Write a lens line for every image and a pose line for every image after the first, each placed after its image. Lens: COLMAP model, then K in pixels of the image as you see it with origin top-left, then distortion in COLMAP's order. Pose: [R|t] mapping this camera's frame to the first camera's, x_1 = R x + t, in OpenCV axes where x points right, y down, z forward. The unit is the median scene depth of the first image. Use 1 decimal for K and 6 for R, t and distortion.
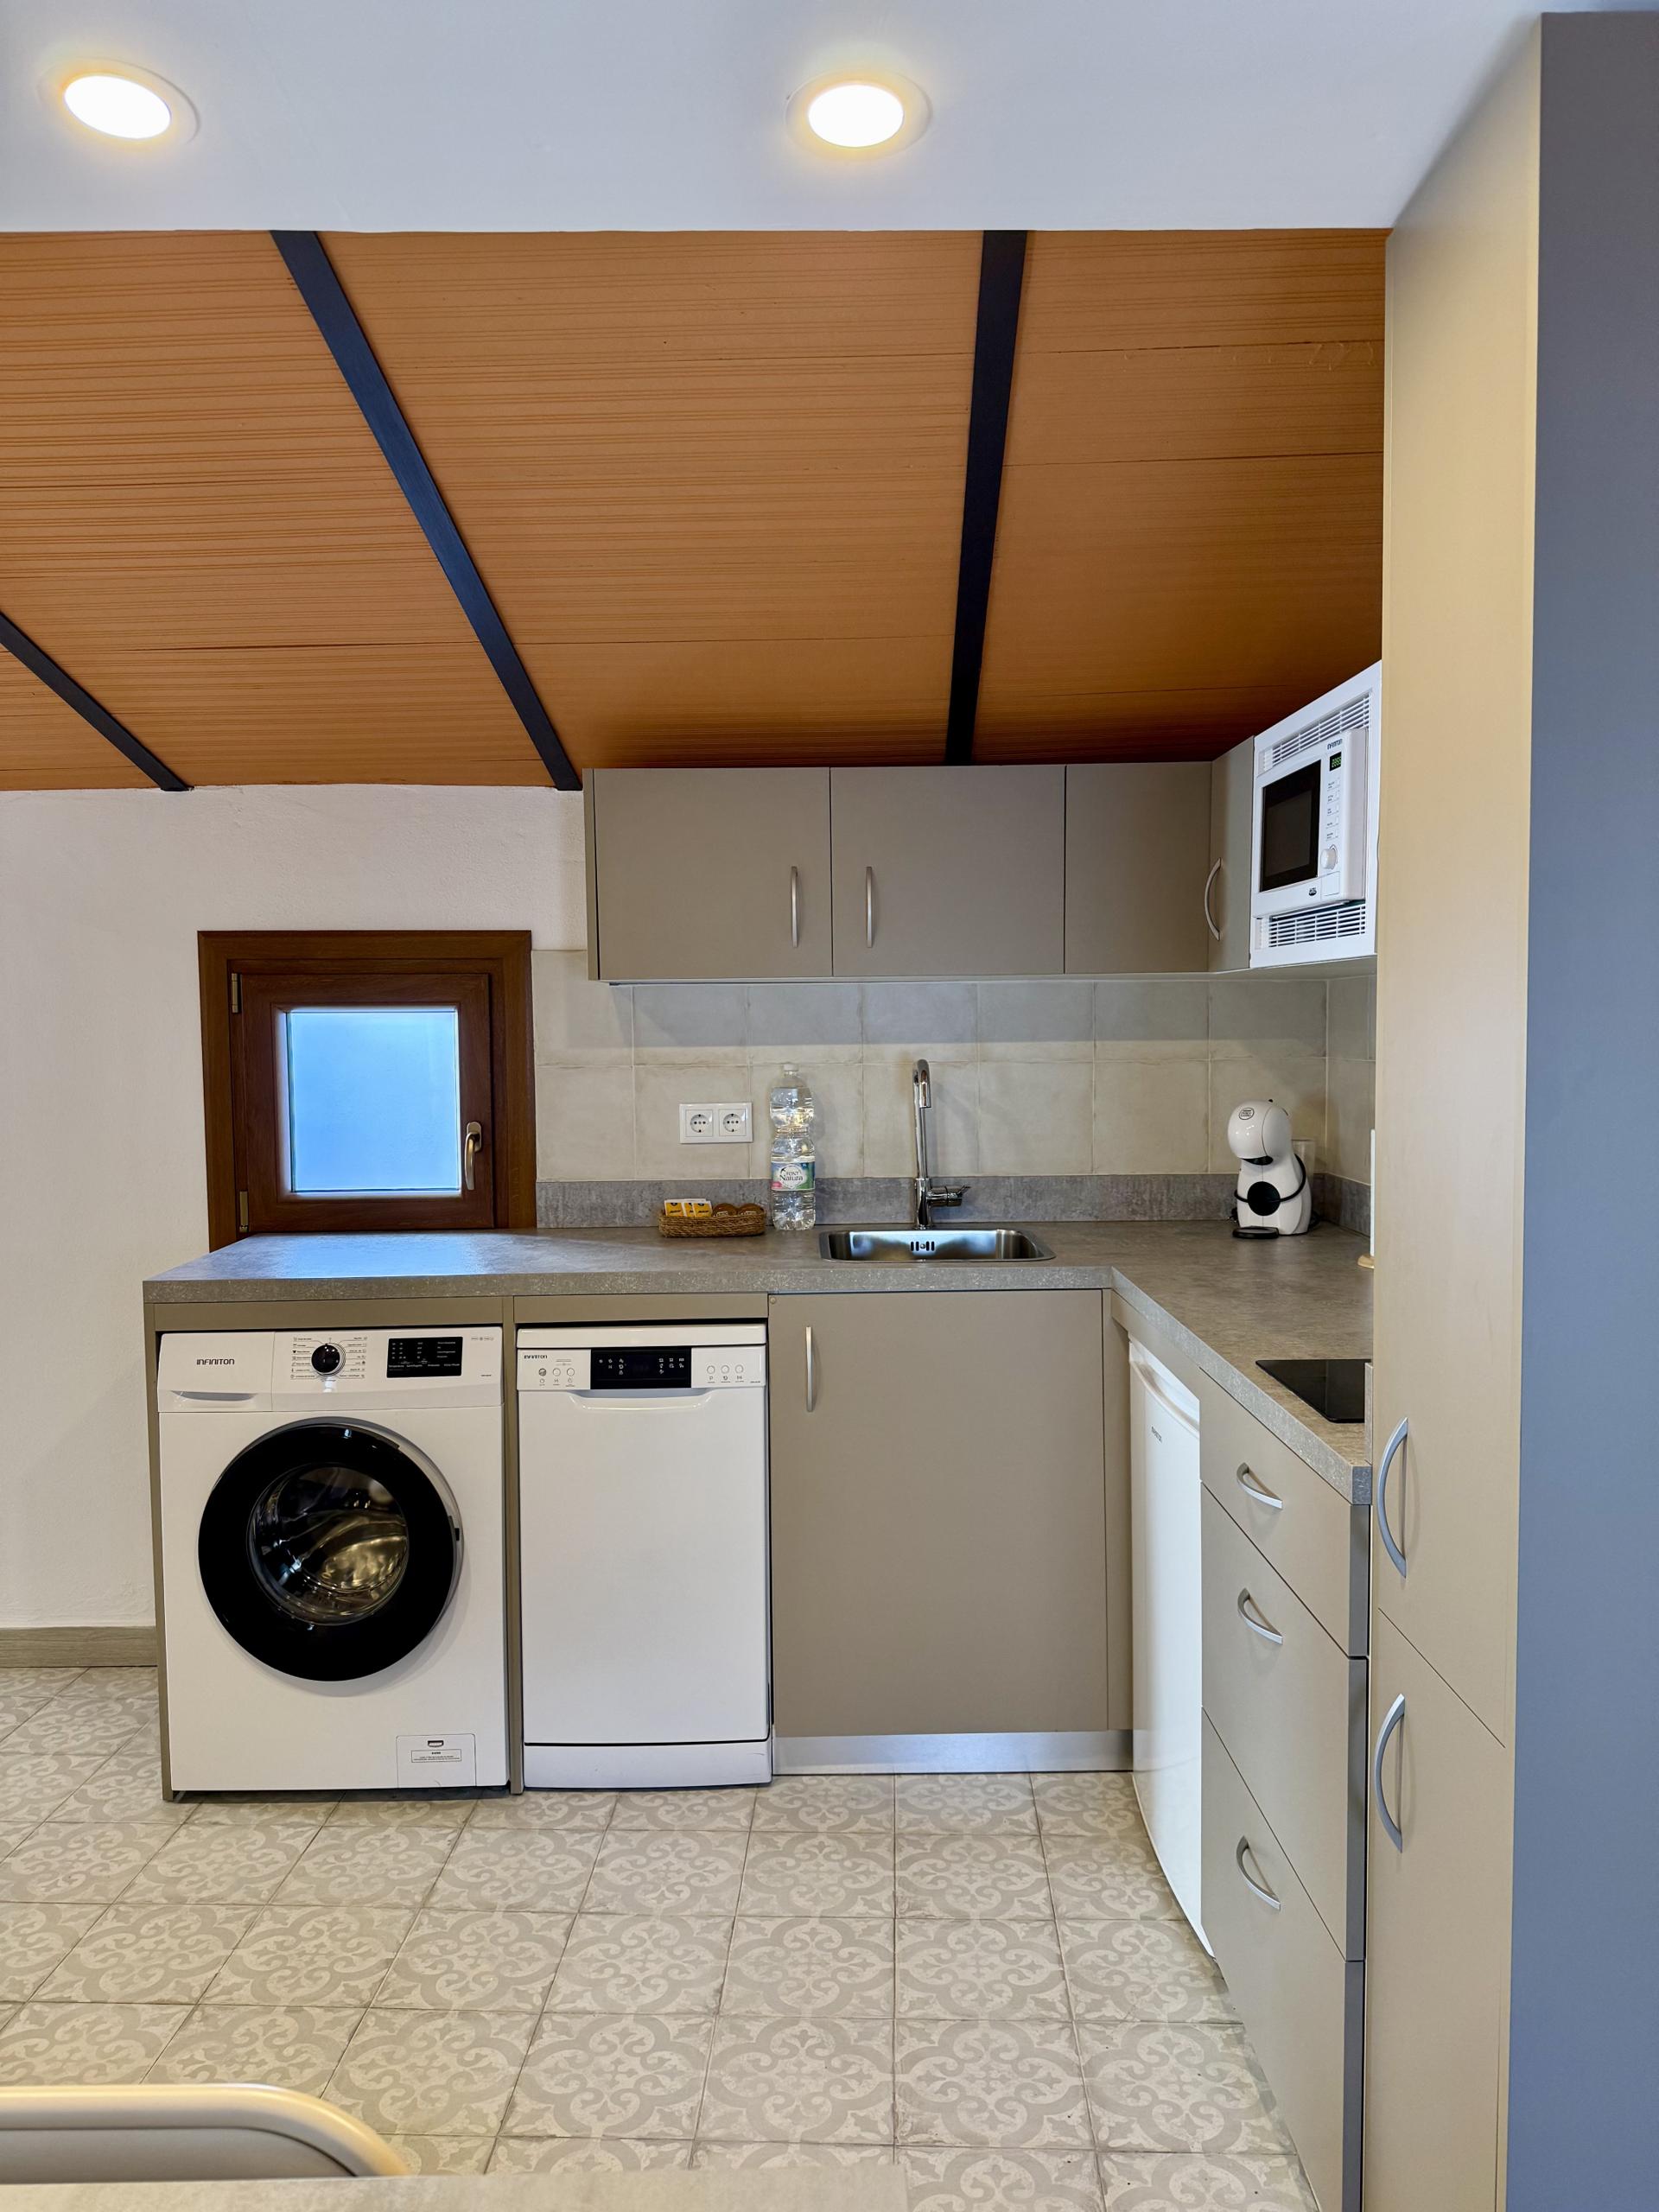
lens RADIAL K [[1561.5, 0, 814.8], [0, 1561.5, 1107.7], [0, 0, 1]] dist [0.053785, -0.078891]
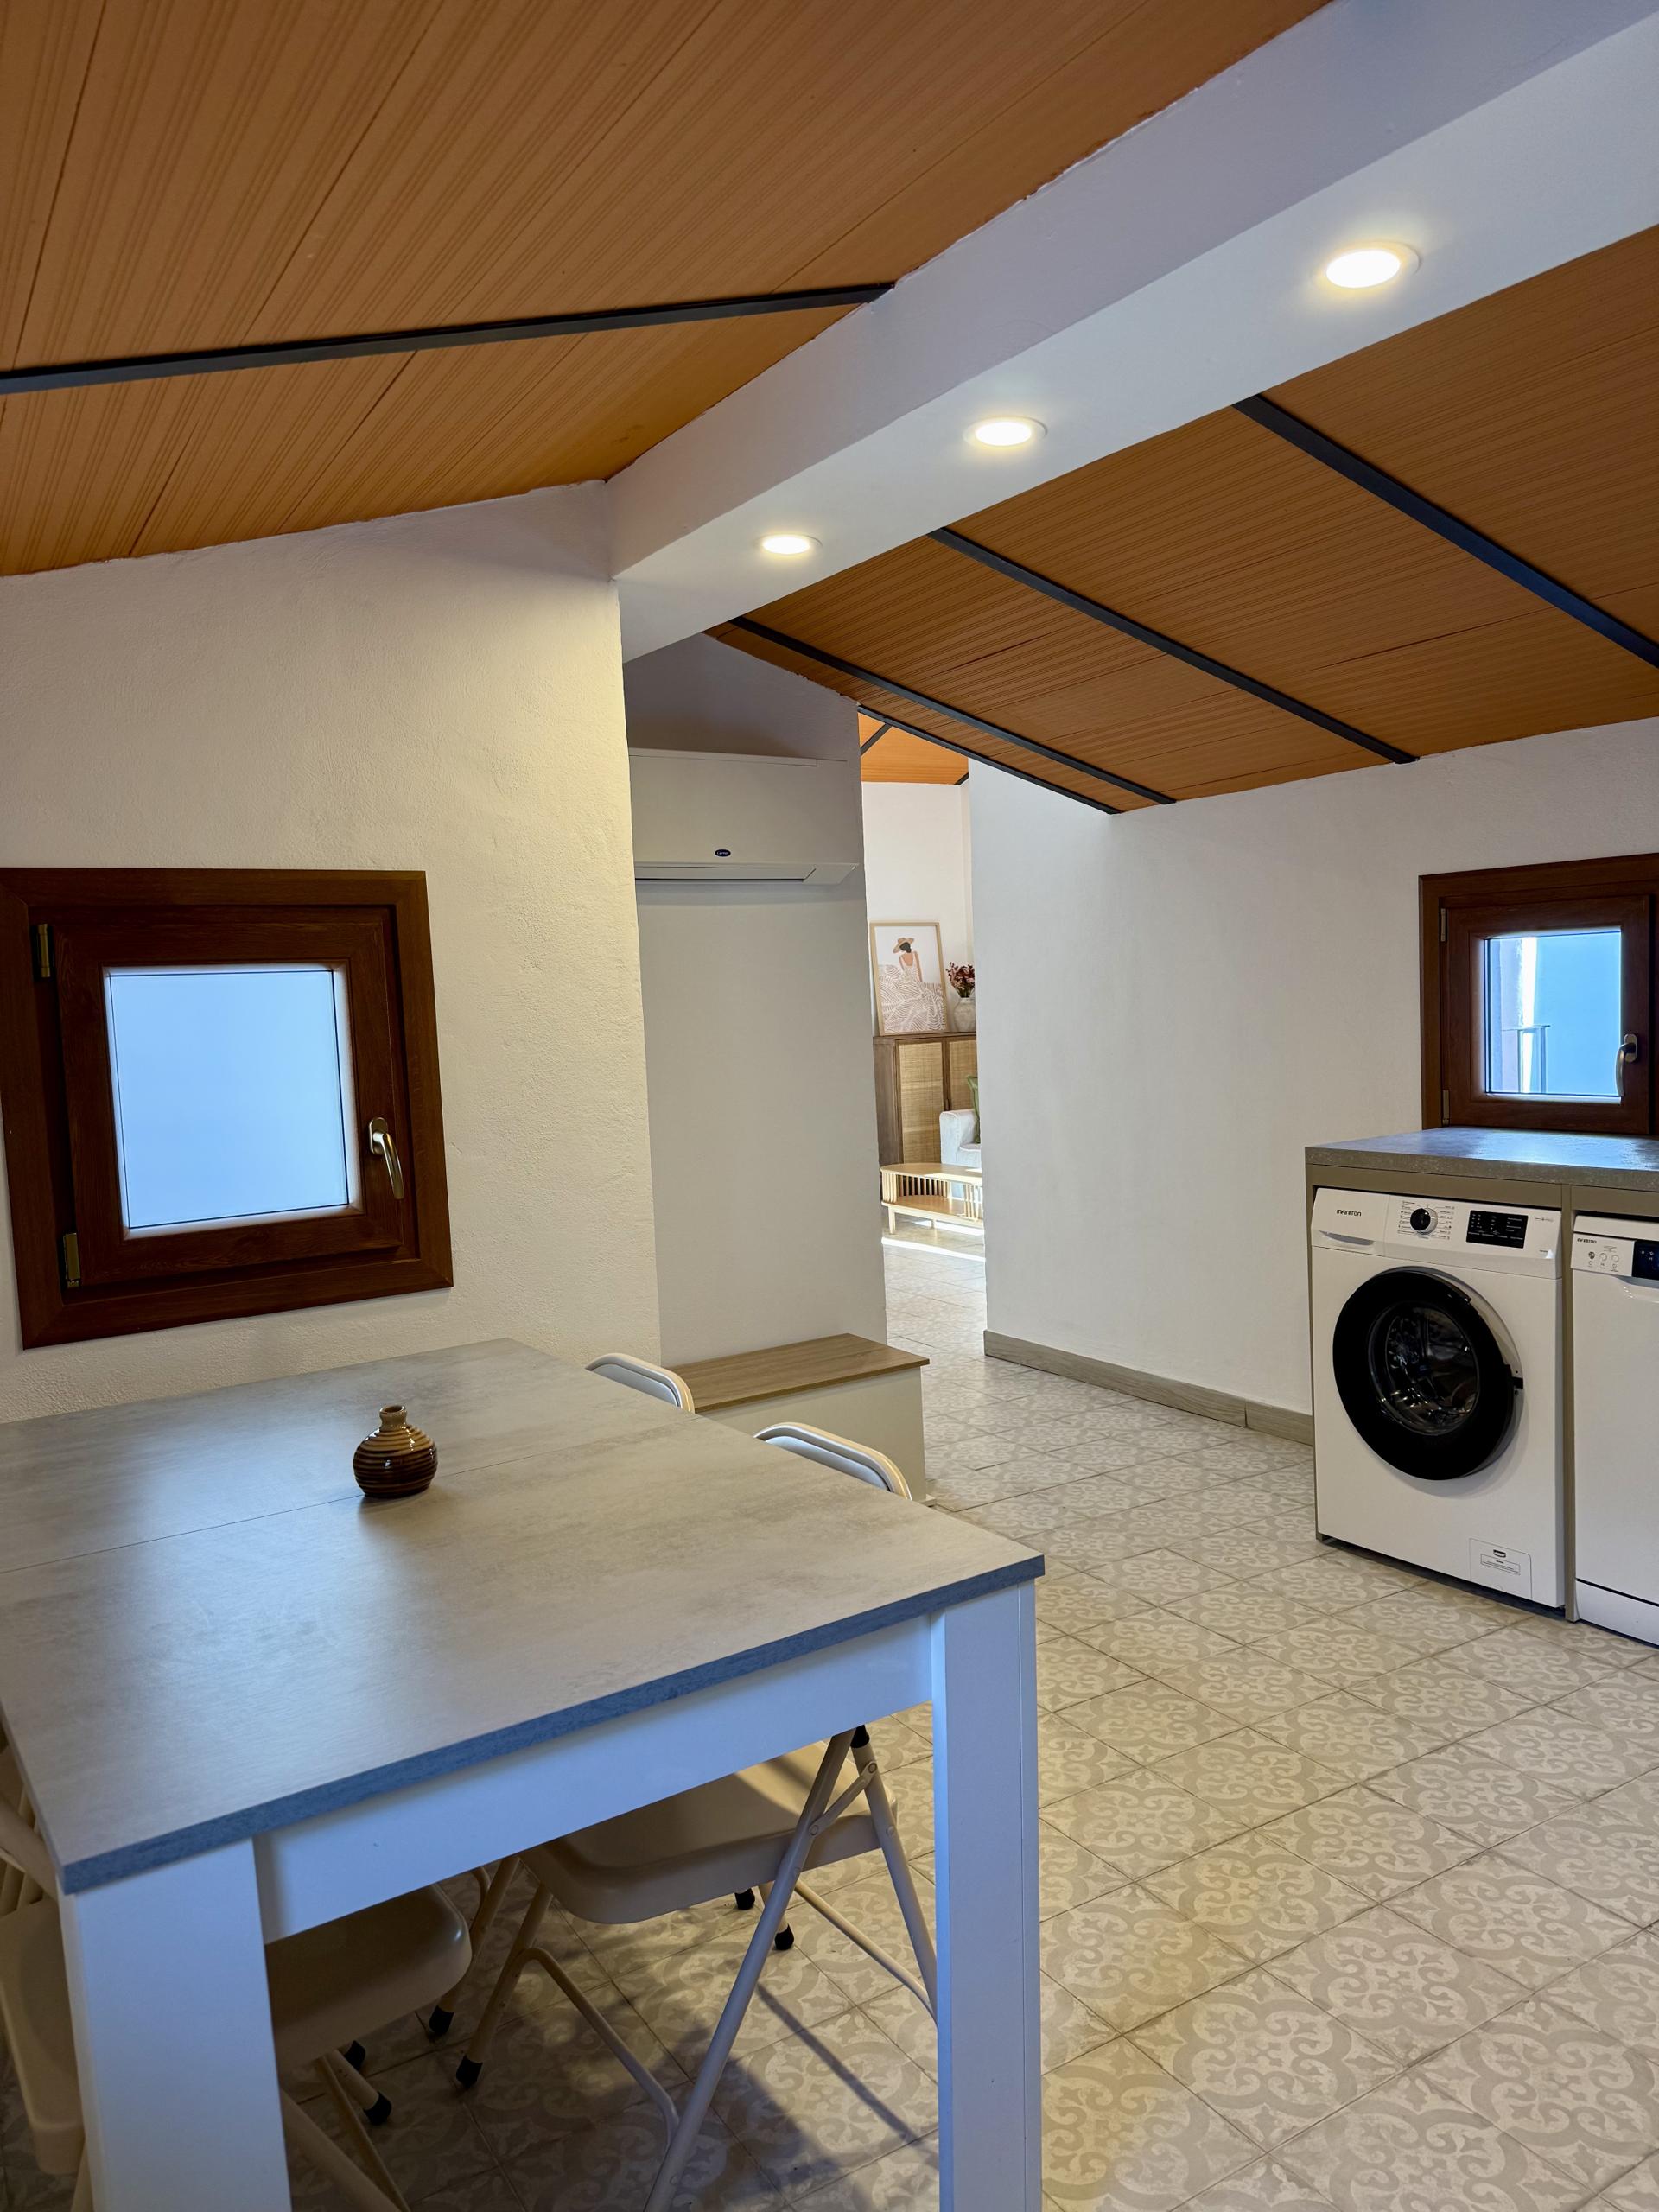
lens RADIAL K [[1561.5, 0, 844.9], [0, 1561.5, 1106.1], [0, 0, 1]] dist [0.053785, -0.078891]
pose [[0.567214, 0.051752, -0.821943, 0.442182], [-0.017474, 0.998555, 0.050813, 0.014828], [0.823385, -0.014459, 0.567298, -0.075817]]
